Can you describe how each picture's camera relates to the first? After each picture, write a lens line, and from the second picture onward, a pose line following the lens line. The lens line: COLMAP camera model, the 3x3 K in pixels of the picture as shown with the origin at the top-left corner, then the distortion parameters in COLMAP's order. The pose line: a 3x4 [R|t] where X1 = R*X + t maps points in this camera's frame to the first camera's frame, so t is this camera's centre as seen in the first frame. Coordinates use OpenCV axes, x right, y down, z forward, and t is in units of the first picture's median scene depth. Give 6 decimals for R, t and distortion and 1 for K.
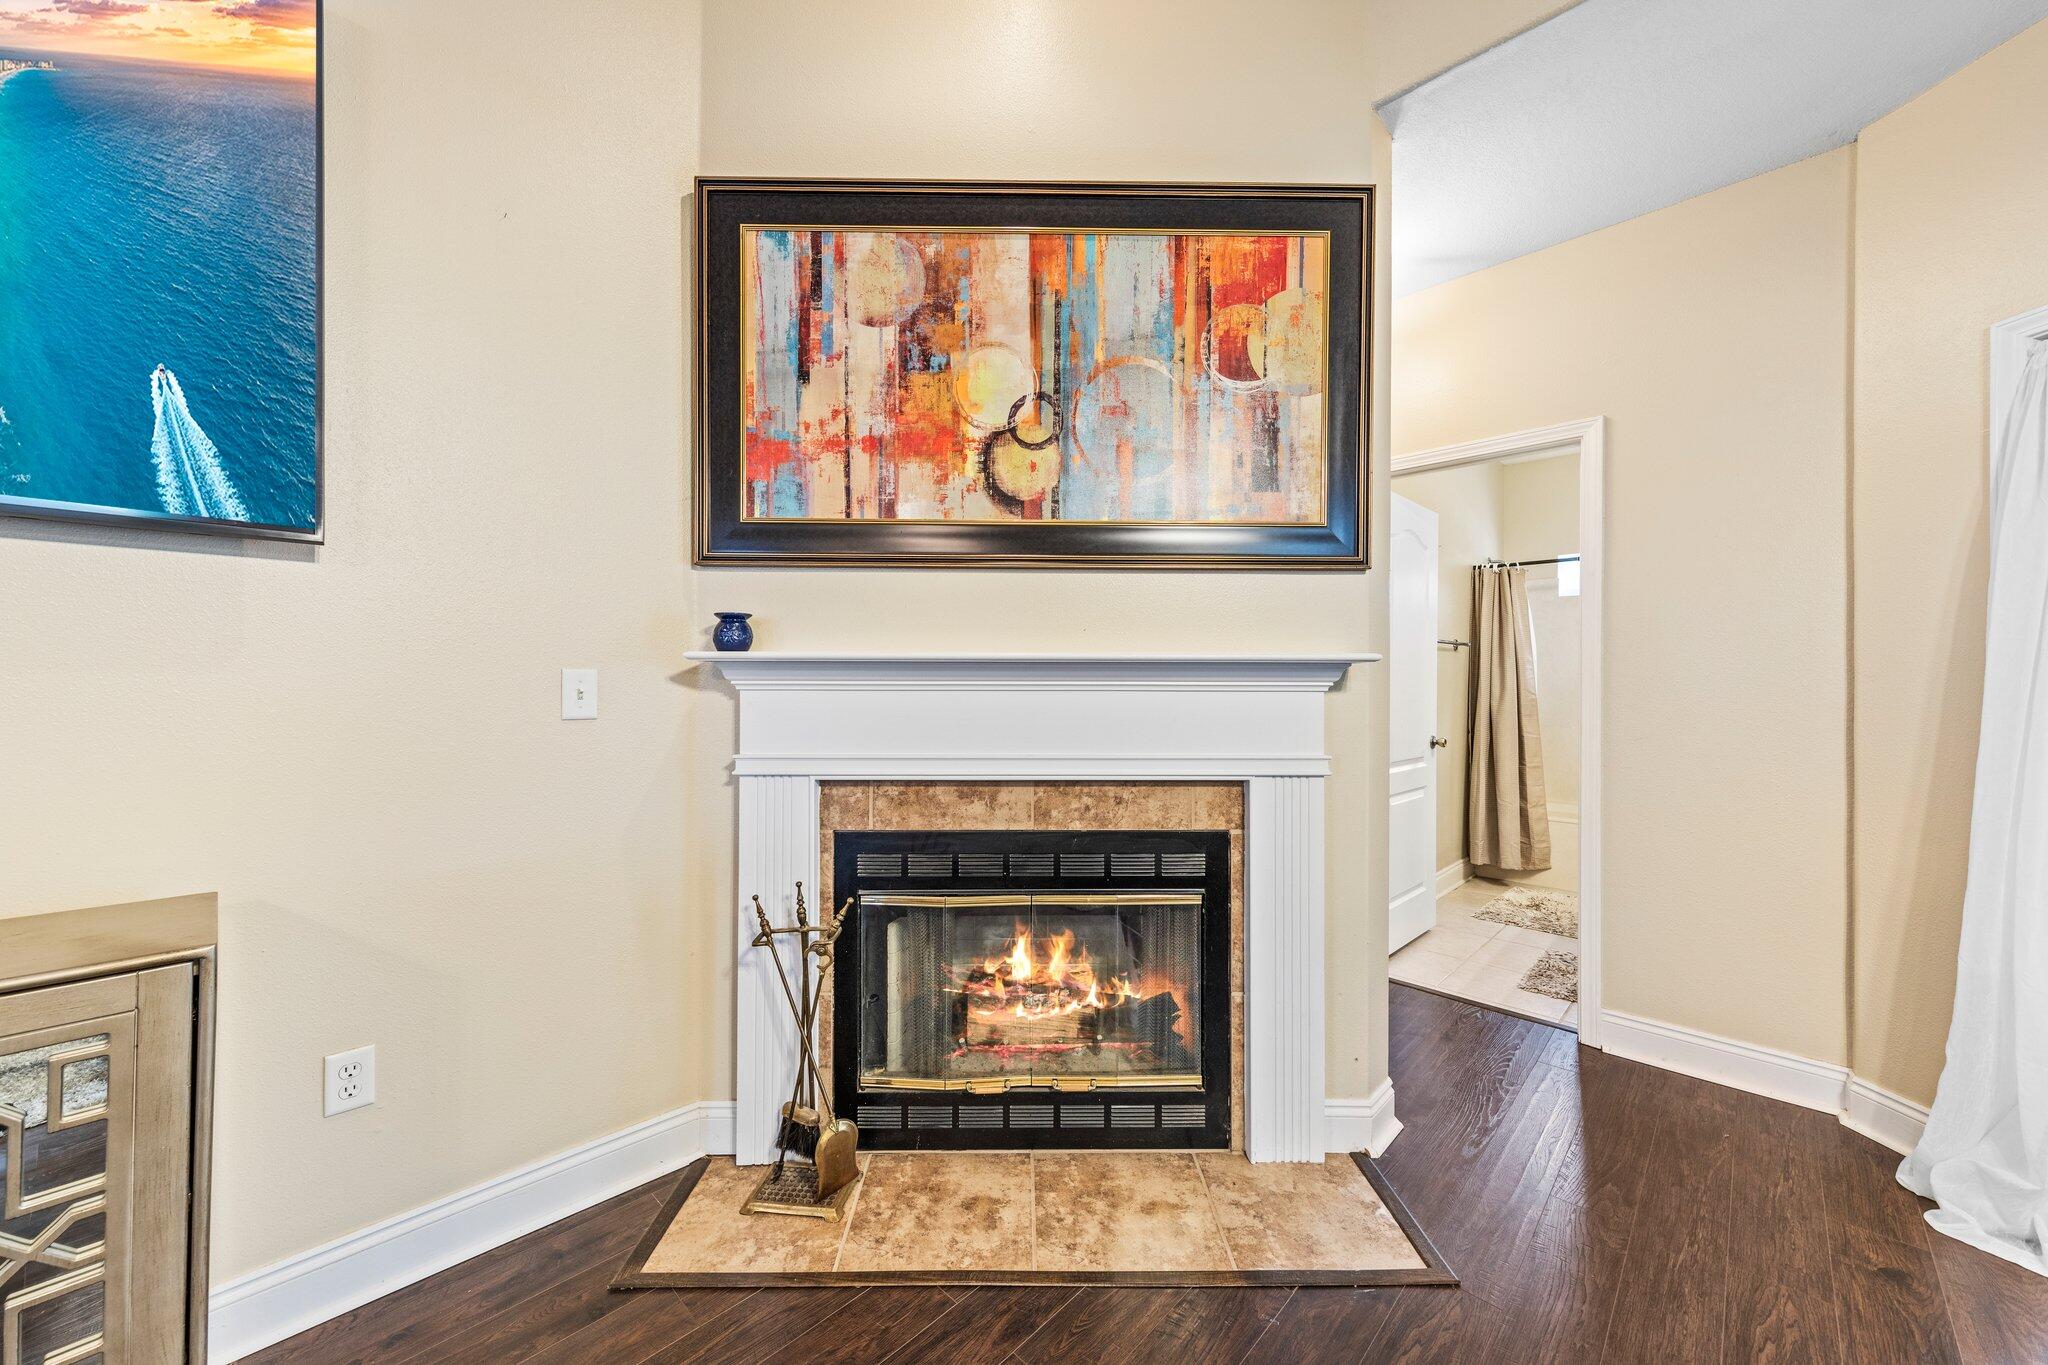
lens RADIAL K [[756.2, 0, 1024.0], [0, 756.2, 682.5], [0, 0, 1]] dist [0.003623, 0.000022]
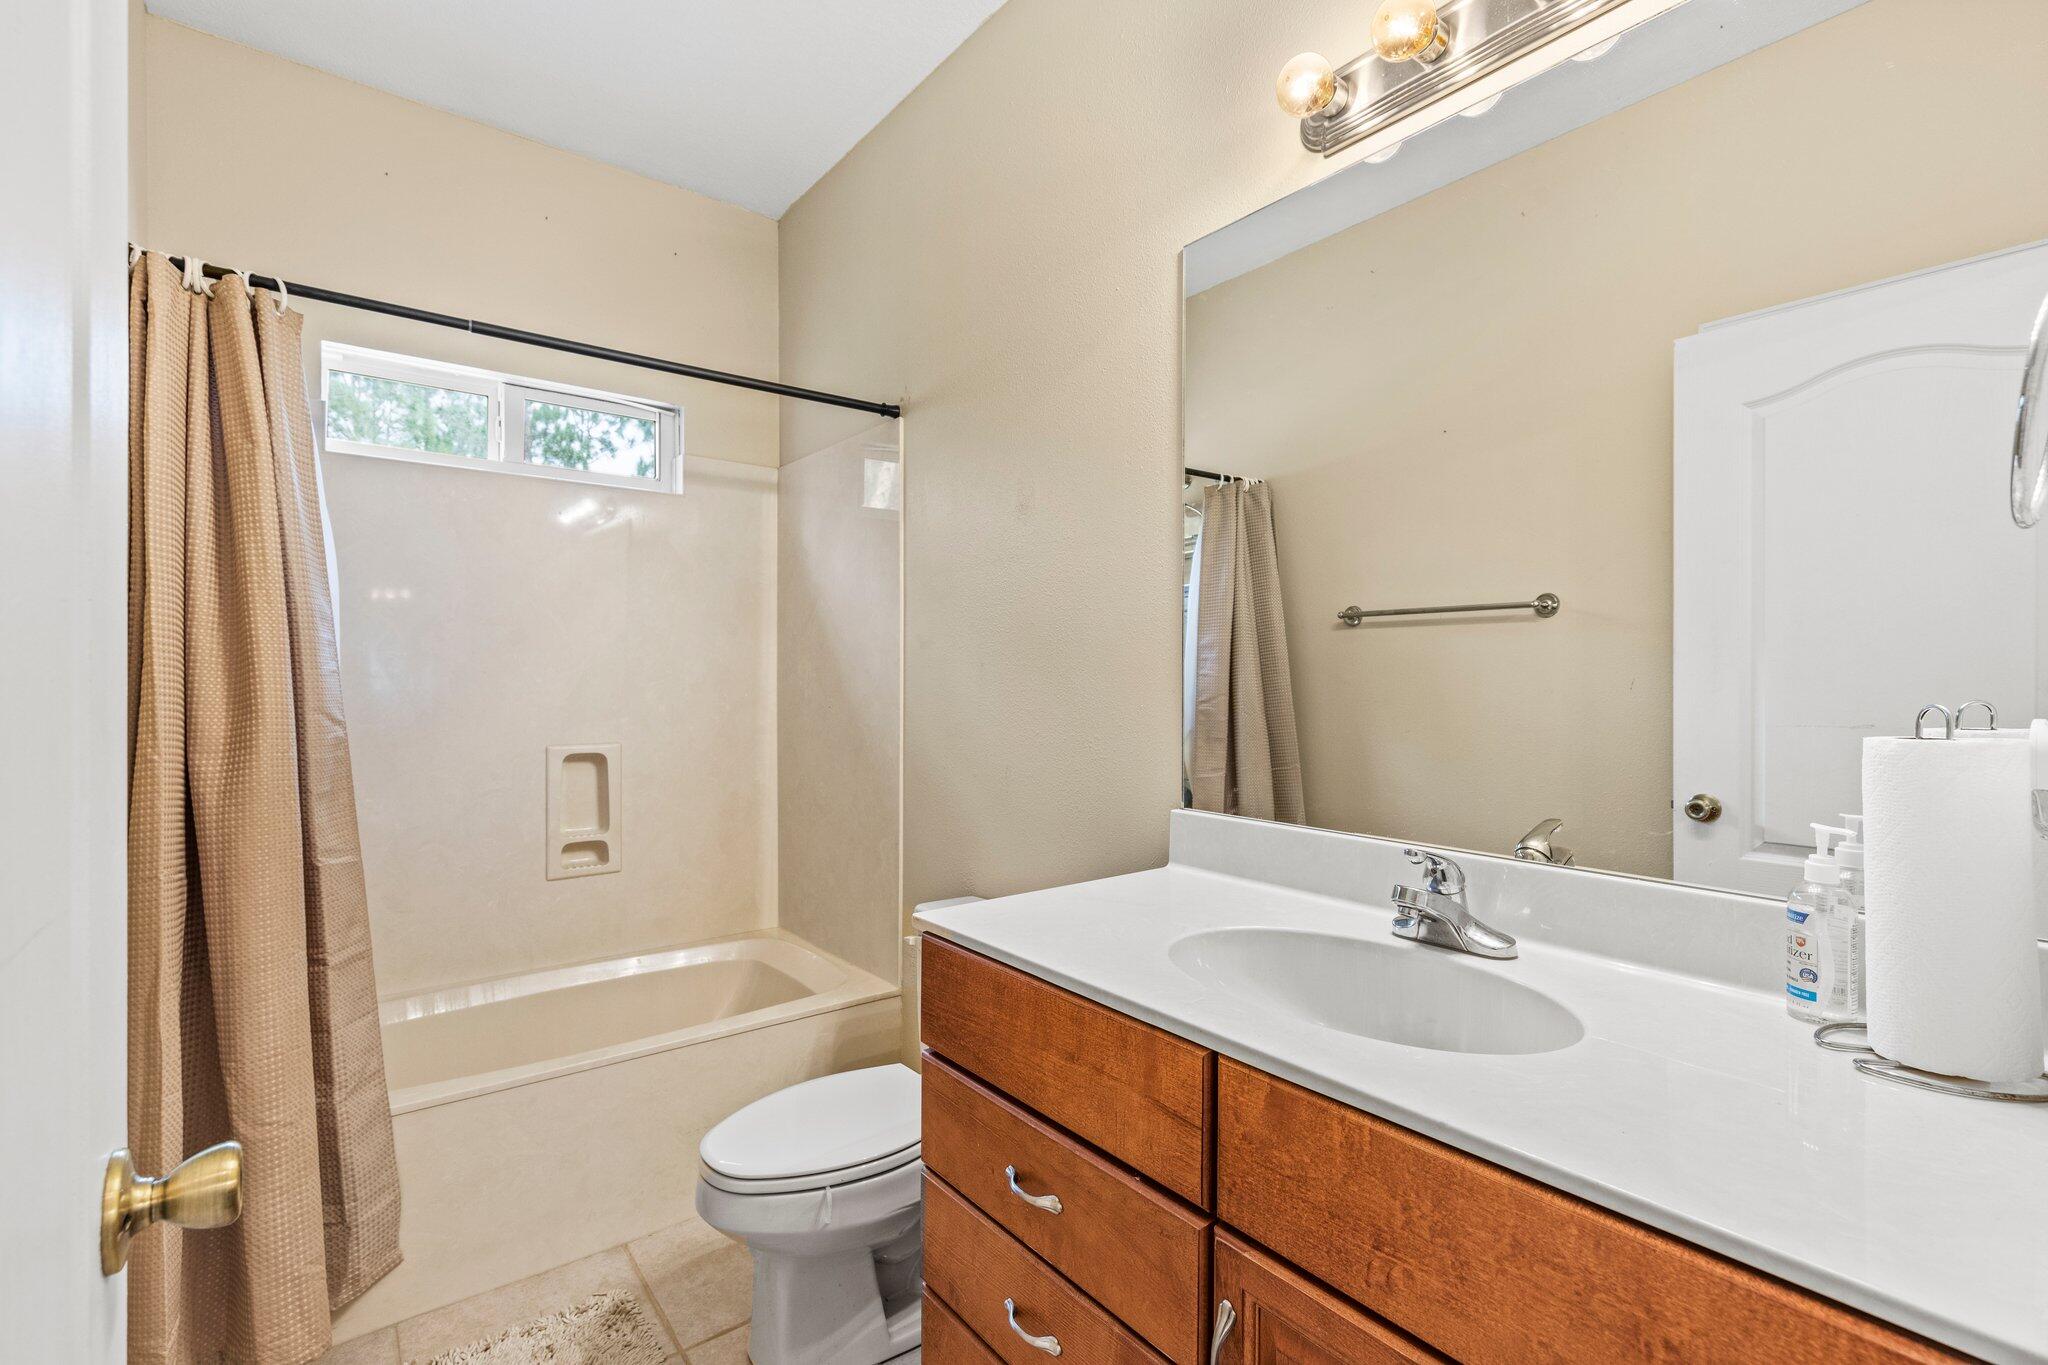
lens RADIAL K [[912.5, 0, 1024.0], [0, 912.5, 682.5], [0, 0, 1]] dist [0.003658, -0.000144]
pose [[0.134542, -0.007782, 0.990877, 0.786449], [0.000127, 0.999969, 0.007836, -0.011257], [-0.990908, -0.000928, 0.134539, 1.555922]]
